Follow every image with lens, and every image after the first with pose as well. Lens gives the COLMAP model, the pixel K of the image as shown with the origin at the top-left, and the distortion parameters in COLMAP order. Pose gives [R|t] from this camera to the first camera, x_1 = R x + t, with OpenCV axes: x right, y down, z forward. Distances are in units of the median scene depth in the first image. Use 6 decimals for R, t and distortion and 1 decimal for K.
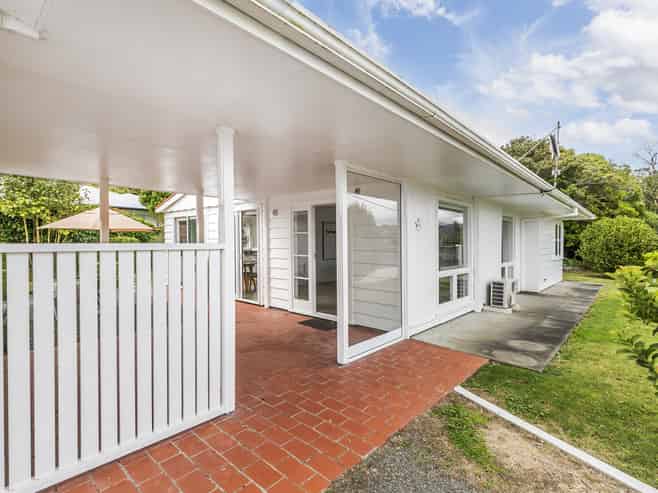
lens RADIAL K [[340.8, 0, 323.1], [0, 340.8, 249.3], [0, 0, 1]] dist [-0.002534, -0.001013]
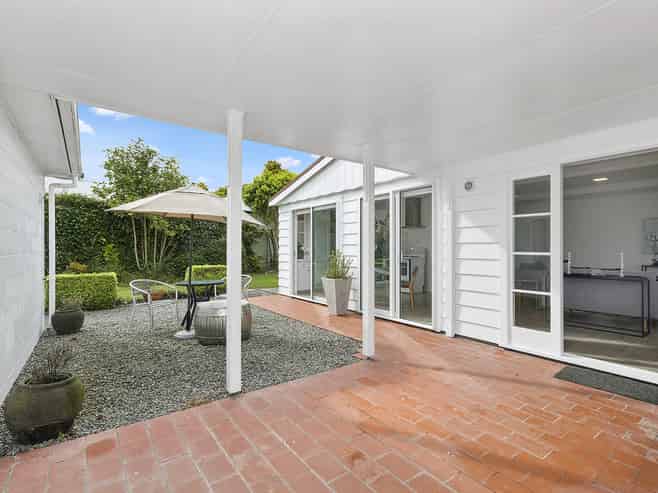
lens RADIAL K [[340.8, 0, 334.9], [0, 340.8, 245.7], [0, 0, 1]] dist [-0.002534, -0.001013]
pose [[0.980428, -0.005764, -0.196796, -0.181761], [-0.000709, 0.999462, -0.032803, 0.016046], [0.196879, 0.032301, 0.979896, 0.235286]]
